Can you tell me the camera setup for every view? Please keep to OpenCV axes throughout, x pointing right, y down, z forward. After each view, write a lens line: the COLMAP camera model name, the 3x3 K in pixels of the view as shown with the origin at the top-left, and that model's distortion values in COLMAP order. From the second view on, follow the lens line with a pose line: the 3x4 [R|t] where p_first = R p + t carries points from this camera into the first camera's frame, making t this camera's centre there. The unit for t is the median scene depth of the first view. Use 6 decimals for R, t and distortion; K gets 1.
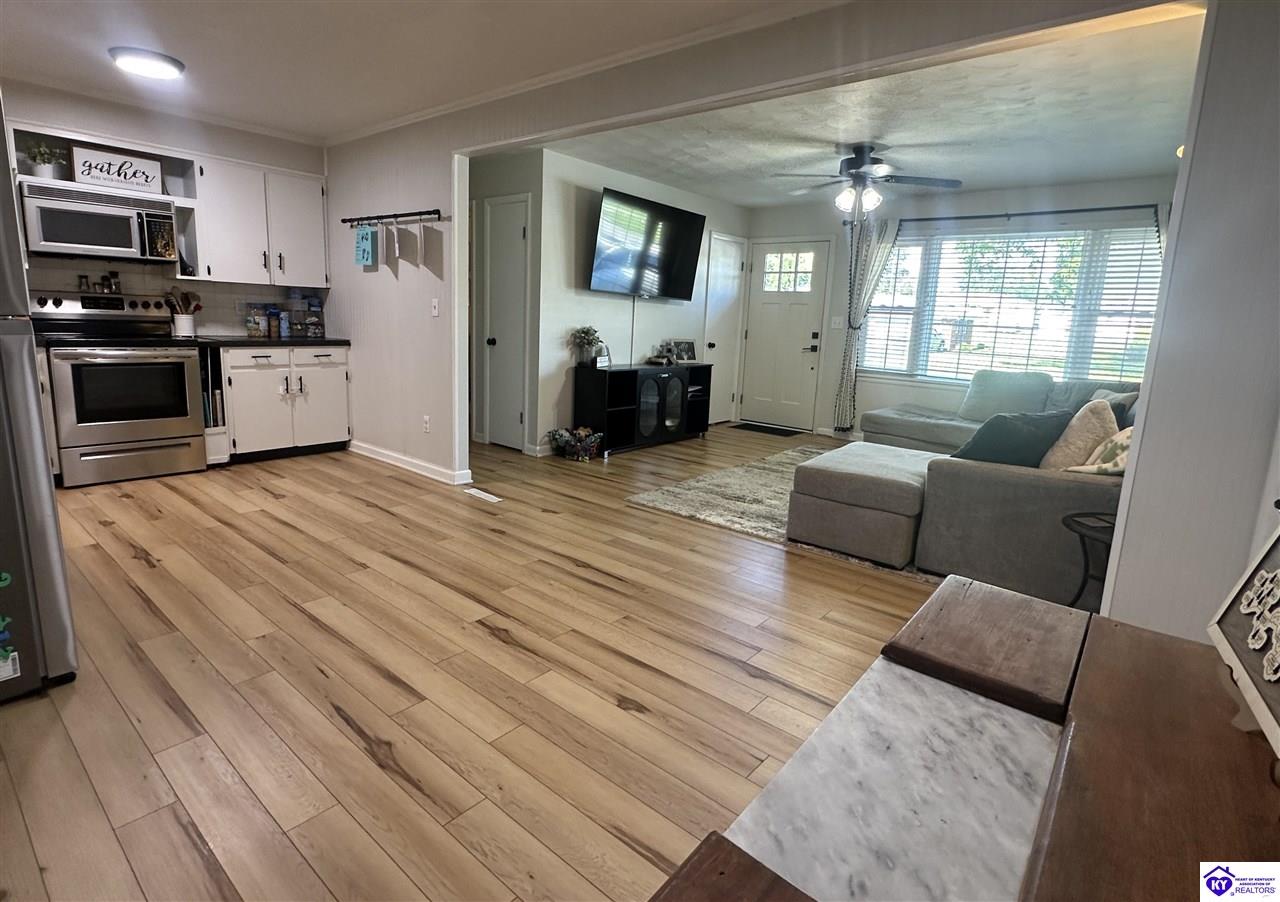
lens RADIAL K [[655.4, 0, 640.0], [0, 655.4, 451.0], [0, 0, 1]] dist [-0.027056, 0.000353]
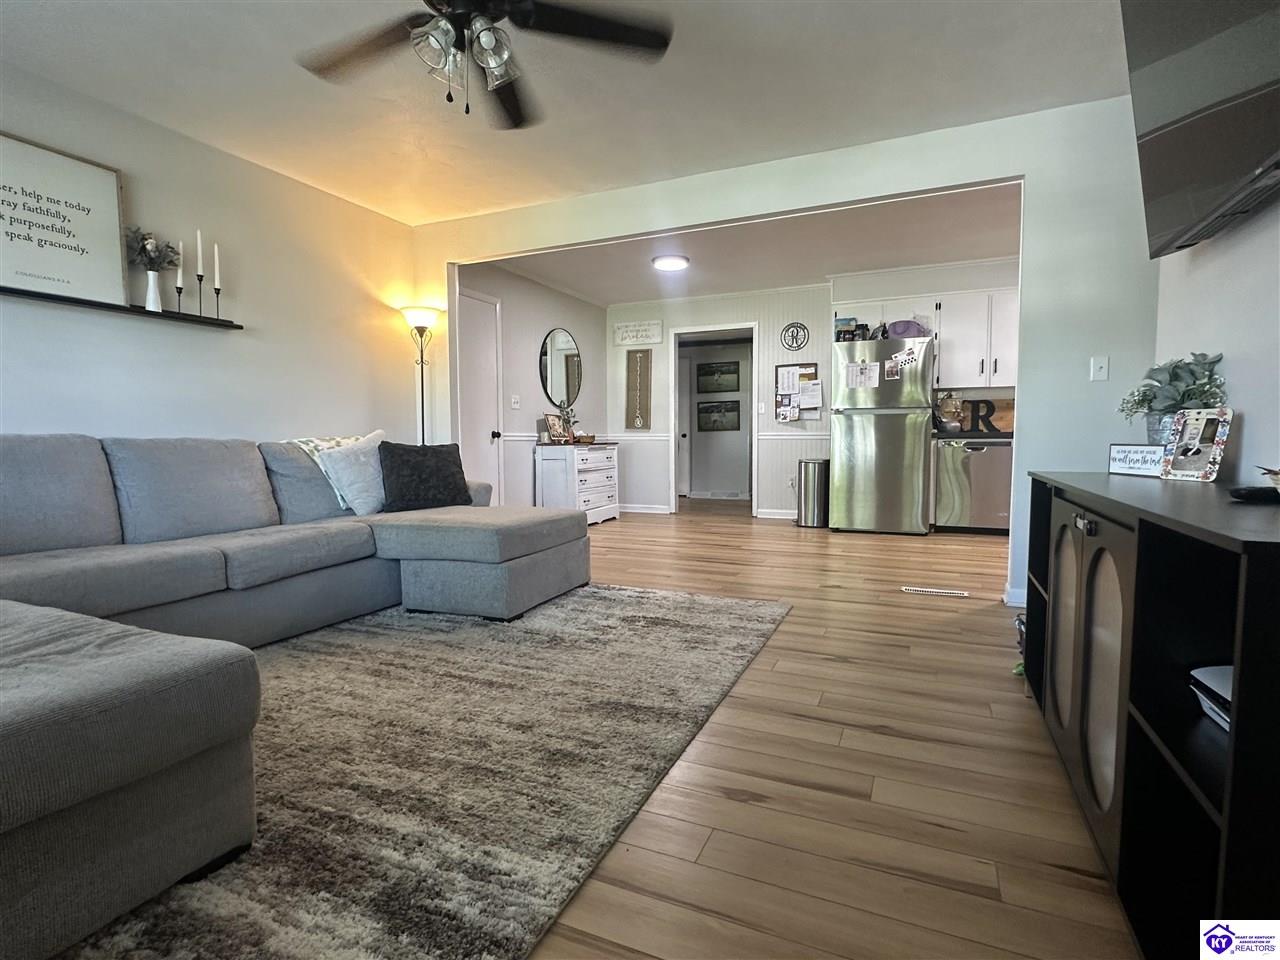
lens RADIAL K [[639.1, 0, 640.0], [0, 639.1, 480.0], [0, 0, 1]] dist [-0.001100, -0.014189]
pose [[-0.960400, -0.022776, -0.277692, 0.519287], [-0.095346, 0.963348, 0.250740, -0.347429], [0.261803, 0.267287, -0.927371, 2.302302]]
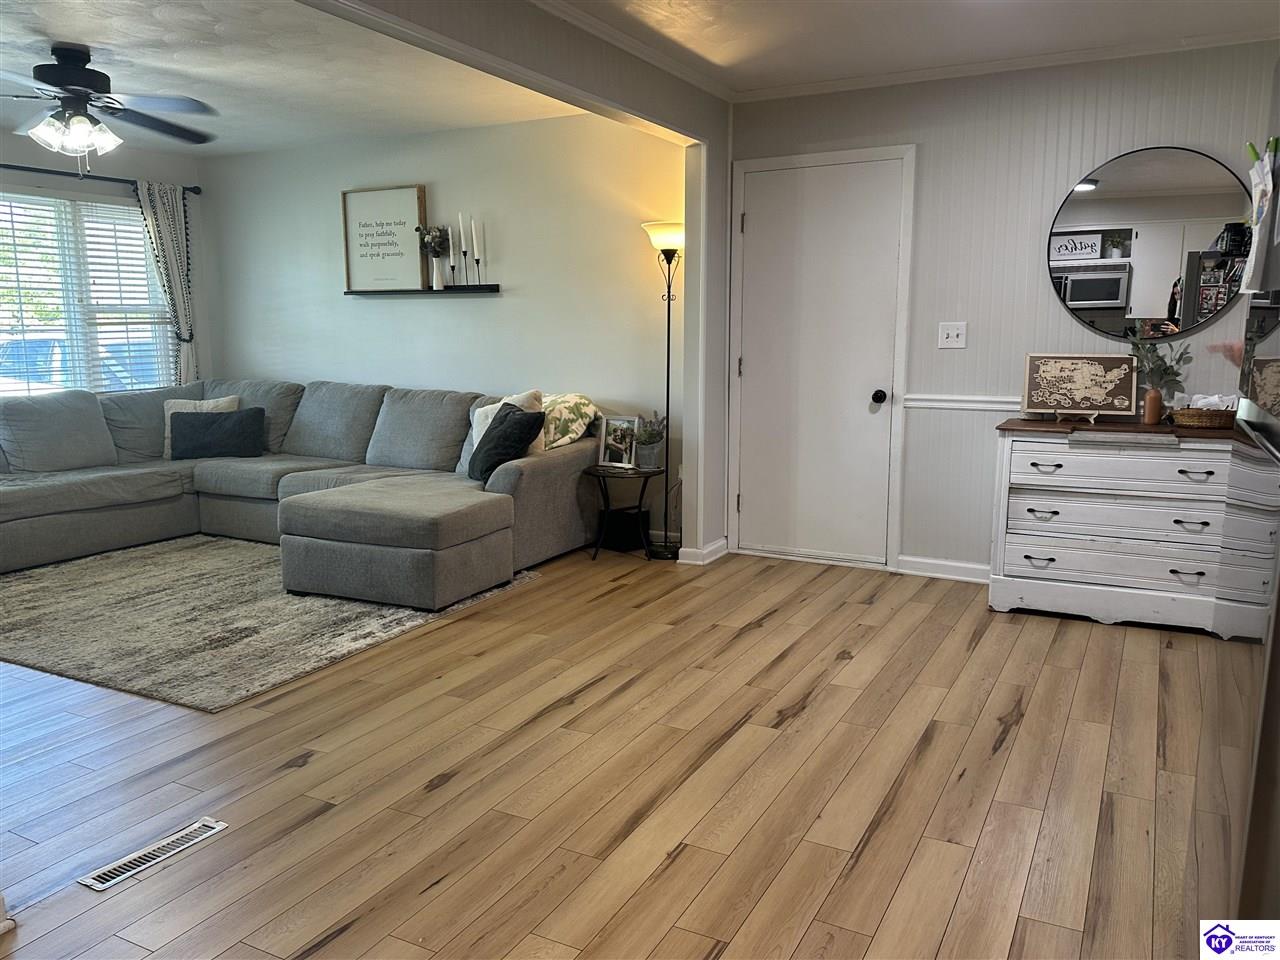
lens RADIAL K [[977.3, 0, 640.0], [0, 977.3, 480.0], [0, 0, 1]] dist [0.029613, -0.008563]
pose [[-0.215074, -0.193830, 0.957169, -1.117279], [0.197601, 0.951197, 0.237021, -0.299863], [-0.956398, 0.240114, -0.166276, 1.093195]]
